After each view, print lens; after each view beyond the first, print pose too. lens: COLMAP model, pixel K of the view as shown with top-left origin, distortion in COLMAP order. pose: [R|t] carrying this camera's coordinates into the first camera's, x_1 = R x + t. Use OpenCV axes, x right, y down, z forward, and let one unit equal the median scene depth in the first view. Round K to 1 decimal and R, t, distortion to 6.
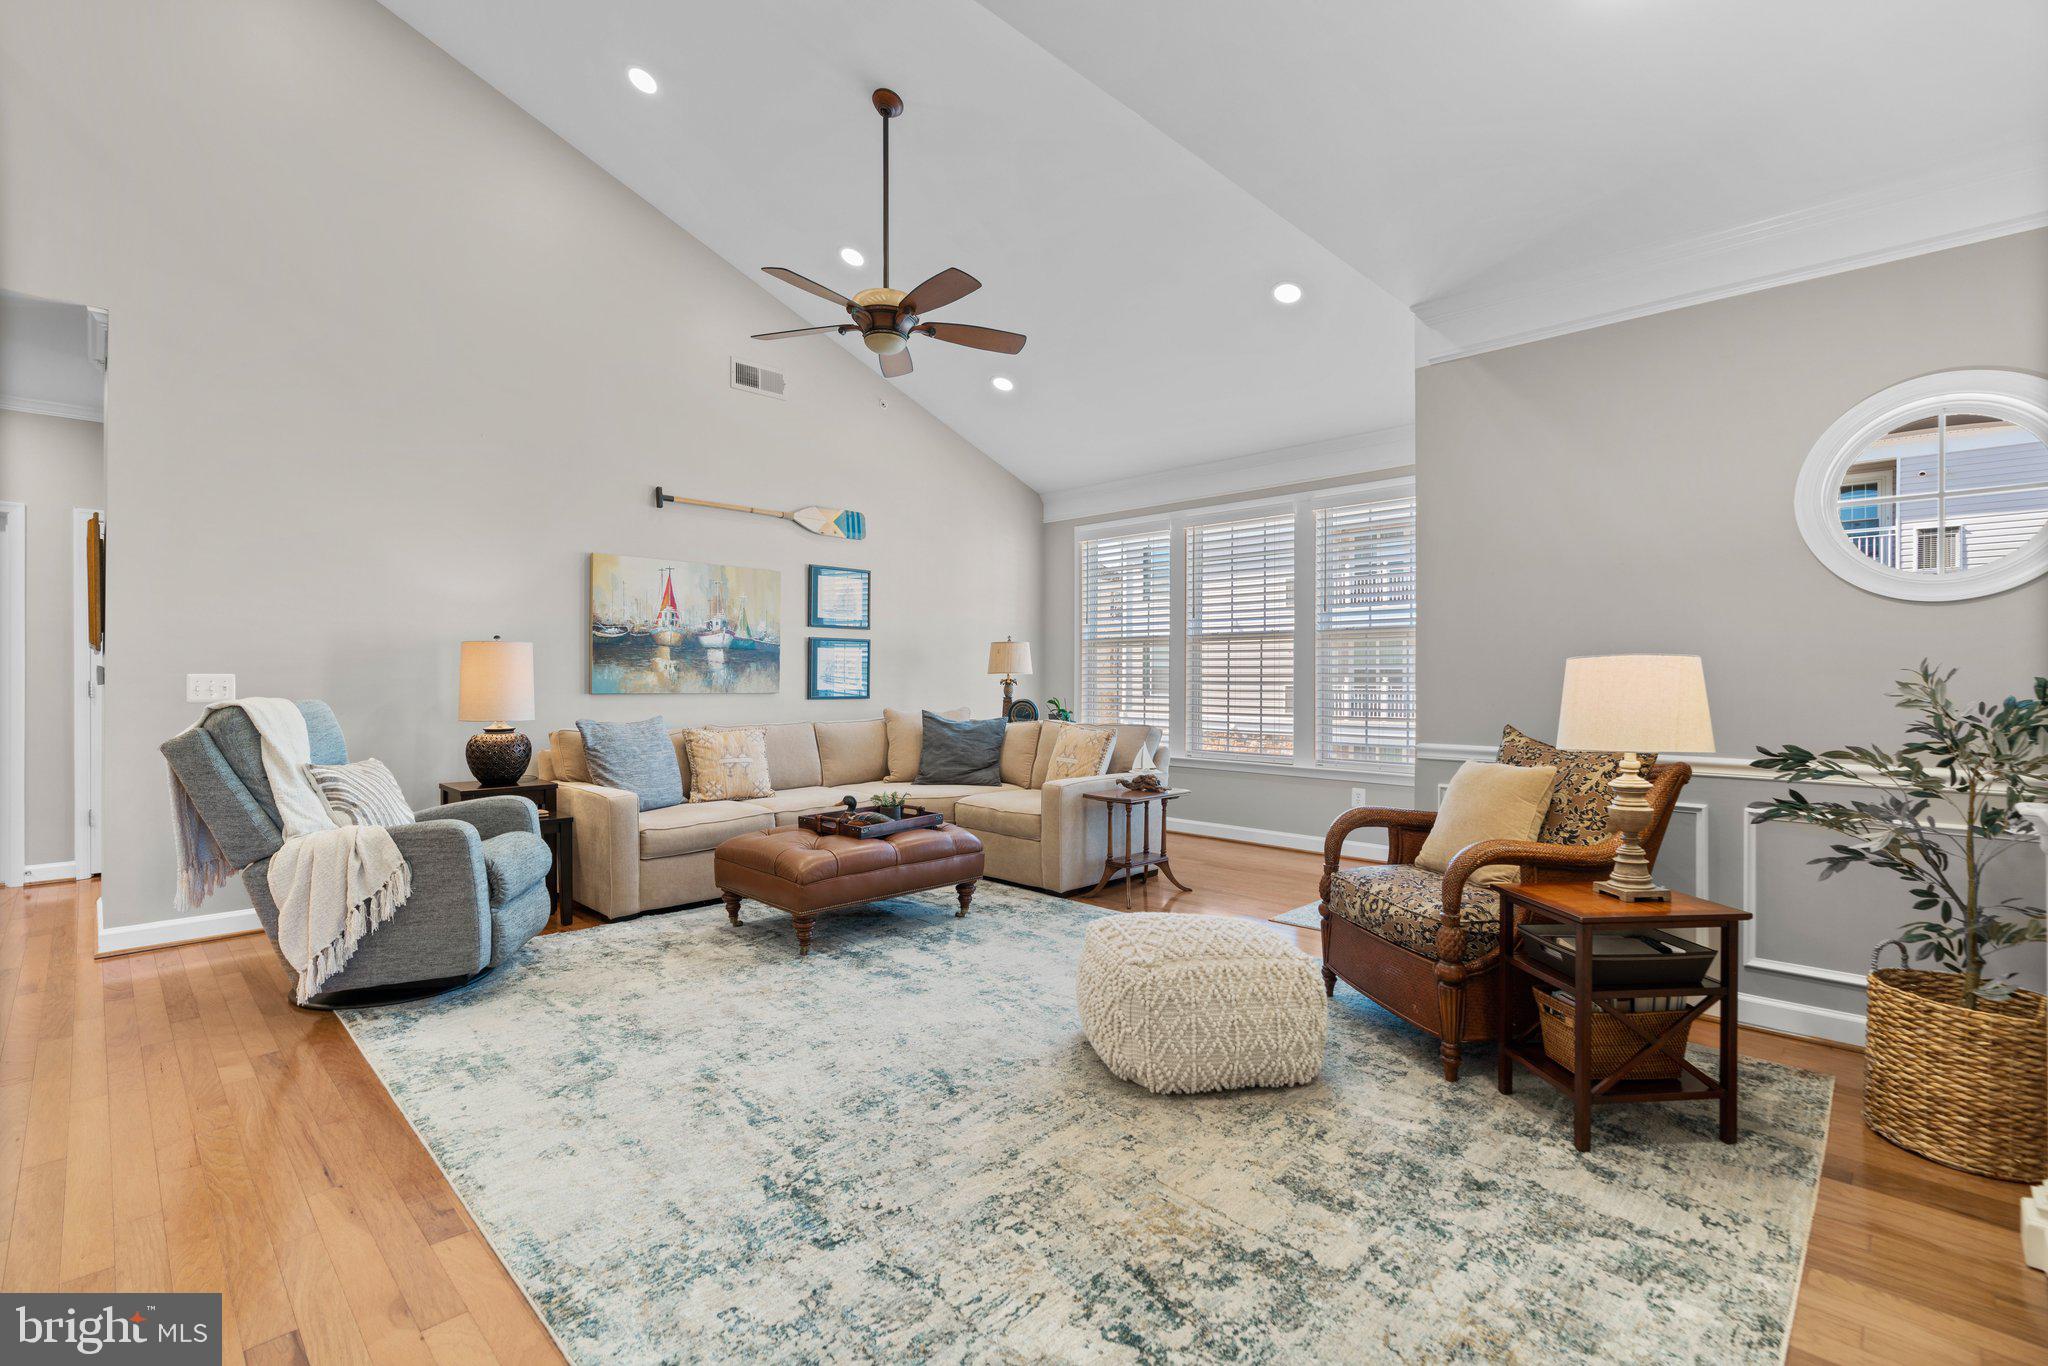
lens RADIAL K [[923.6, 0, 1024.0], [0, 923.6, 683.0], [0, 0, 1]] dist [-0.001155, 0.000061]
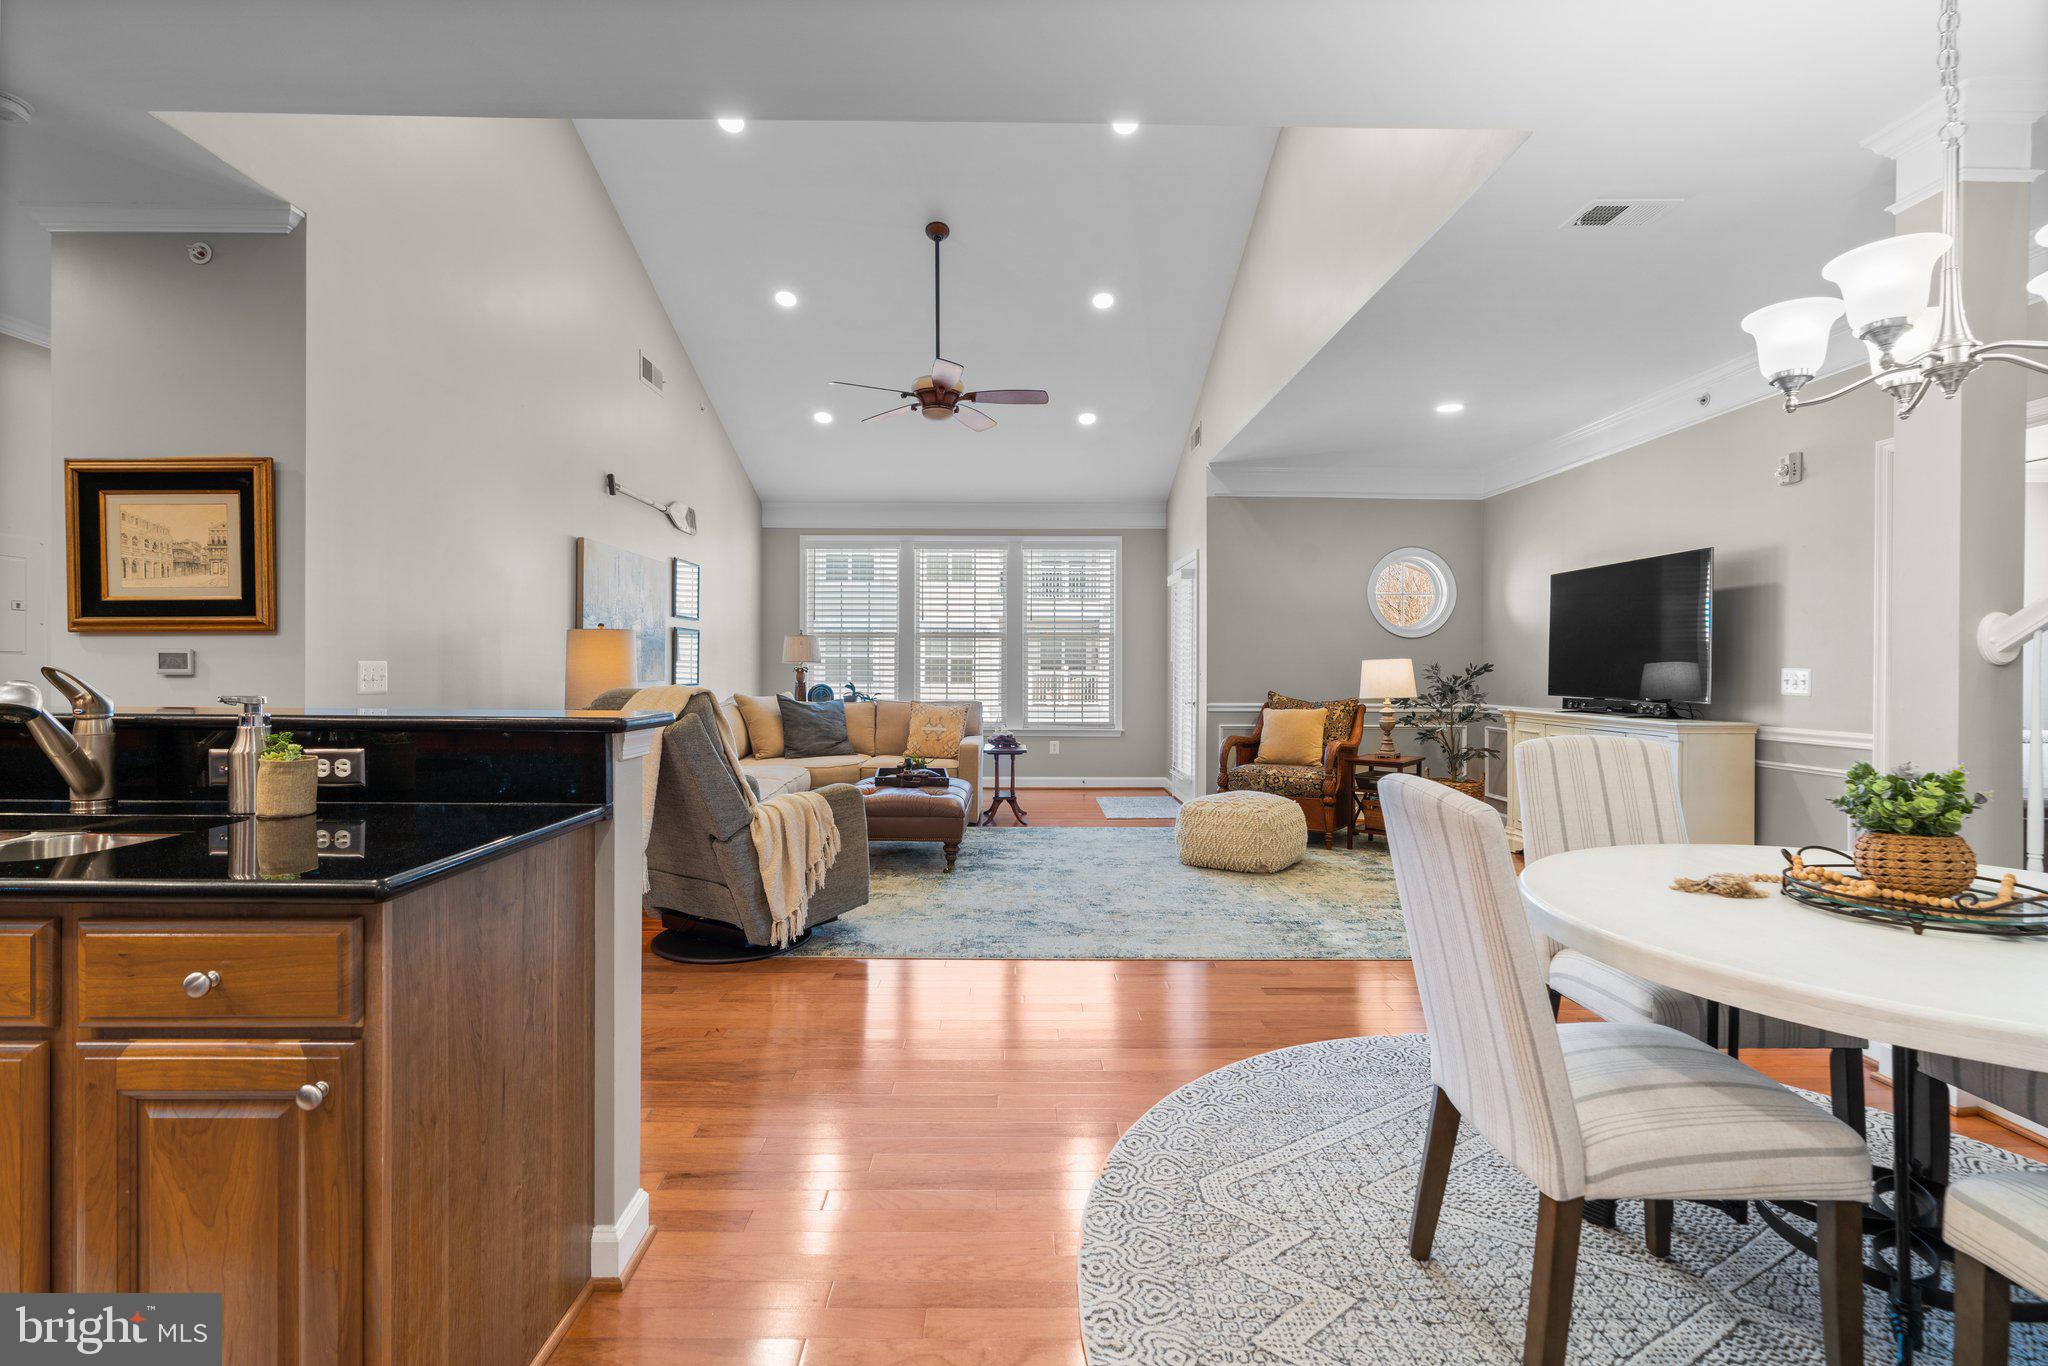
lens RADIAL K [[923.6, 0, 1024.0], [0, 923.6, 683.0], [0, 0, 1]] dist [-0.001155, 0.000061]
pose [[0.703688, -0.011368, 0.710418, -0.818234], [0.001406, 0.999892, 0.014608, -0.000944], [-0.710507, -0.009280, 0.703629, -0.018089]]
